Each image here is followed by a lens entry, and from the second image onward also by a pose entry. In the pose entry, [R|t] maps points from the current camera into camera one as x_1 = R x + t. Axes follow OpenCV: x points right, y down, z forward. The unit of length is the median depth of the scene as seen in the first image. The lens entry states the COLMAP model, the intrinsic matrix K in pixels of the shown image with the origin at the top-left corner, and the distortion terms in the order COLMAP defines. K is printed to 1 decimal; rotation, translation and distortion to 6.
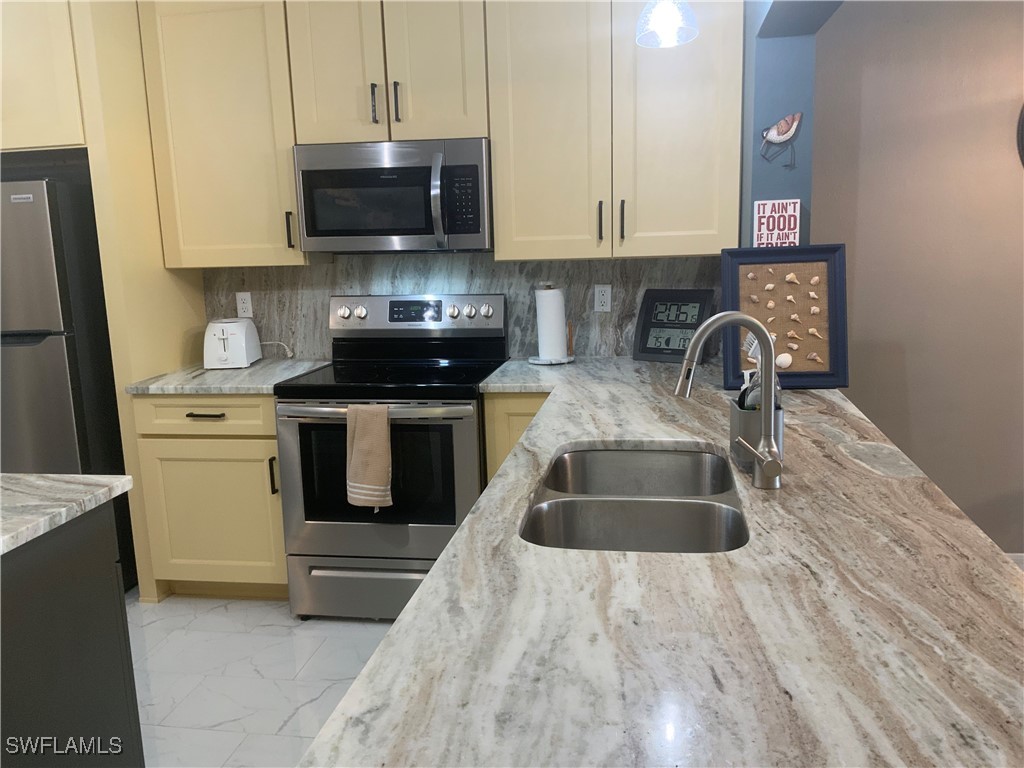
lens RADIAL K [[846.8, 0, 512.0], [0, 846.8, 384.0], [0, 0, 1]] dist [0.097663, -0.187549]
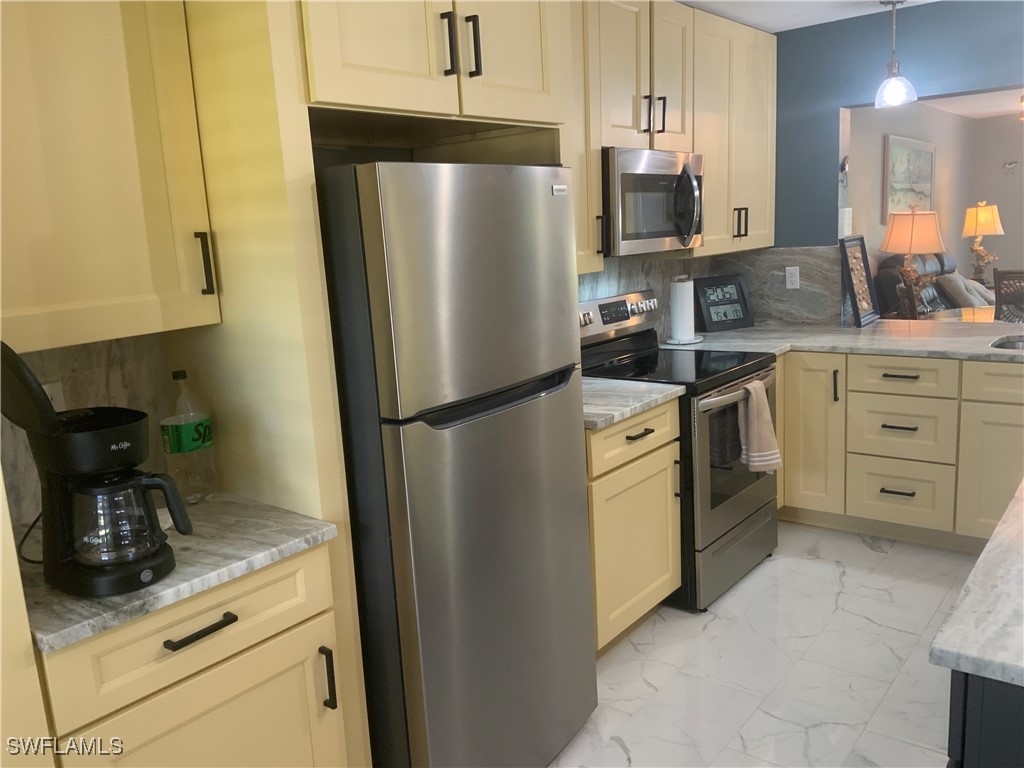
lens RADIAL K [[846.8, 0, 512.0], [0, 846.8, 384.0], [0, 0, 1]] dist [0.097663, -0.187549]
pose [[0.481127, -0.157239, 0.862434, -1.196807], [0.196560, 0.978084, 0.068669, -0.105202], [-0.854330, 0.136482, 0.501490, 0.652545]]
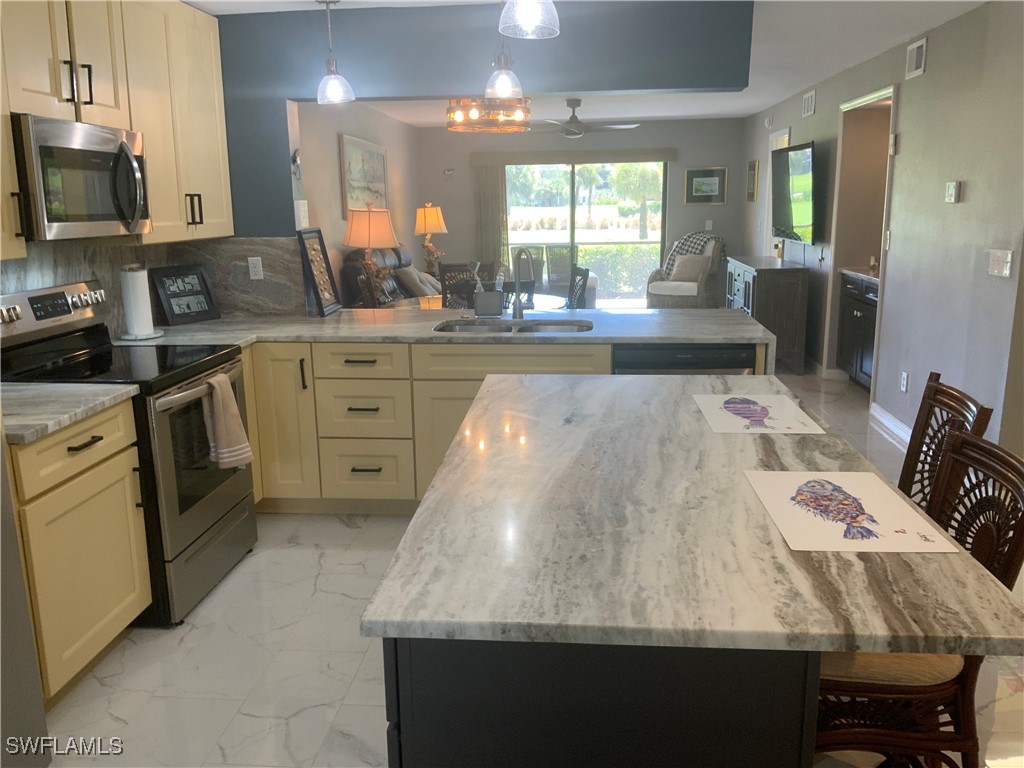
lens RADIAL K [[846.8, 0, 512.0], [0, 846.8, 384.0], [0, 0, 1]] dist [0.097663, -0.187549]
pose [[-0.079158, -0.179566, 0.980556, -1.167782], [0.193002, 0.962270, 0.191798, -0.094220], [-0.978000, 0.204432, -0.041515, 0.628488]]
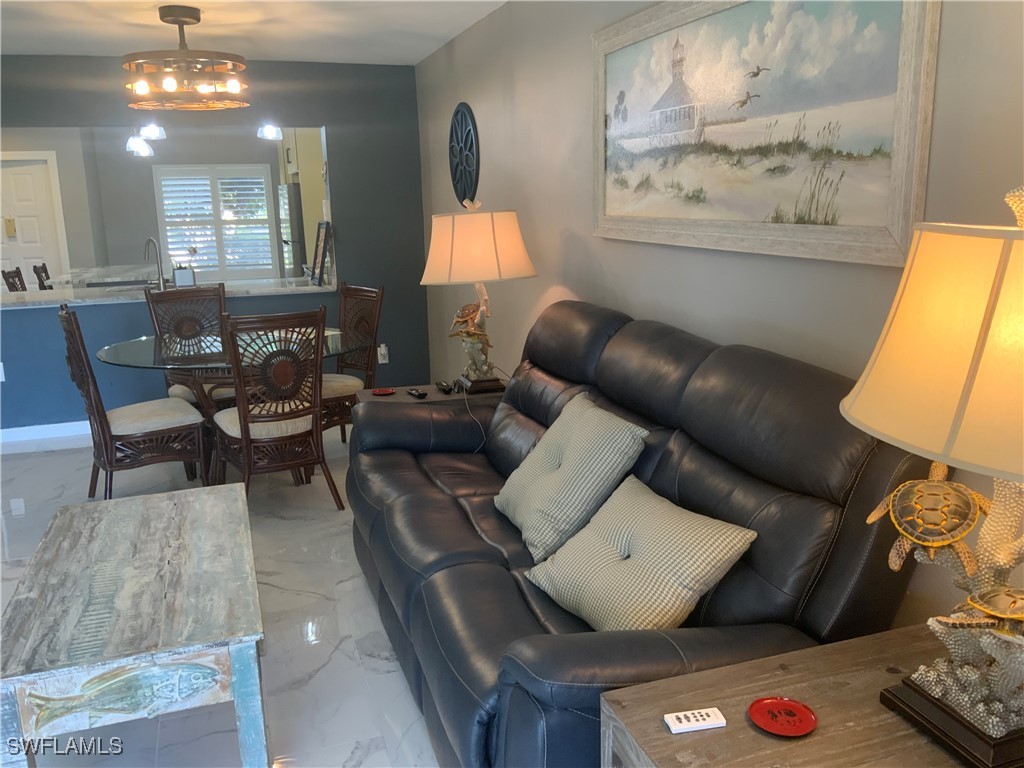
lens RADIAL K [[846.8, 0, 512.0], [0, 846.8, 384.0], [0, 0, 1]] dist [0.097663, -0.187549]
pose [[0.468873, 0.207790, -0.858476, 2.108900], [-0.149691, 0.976569, 0.154617, -0.133983], [0.870489, 0.056010, 0.488991, 0.301348]]
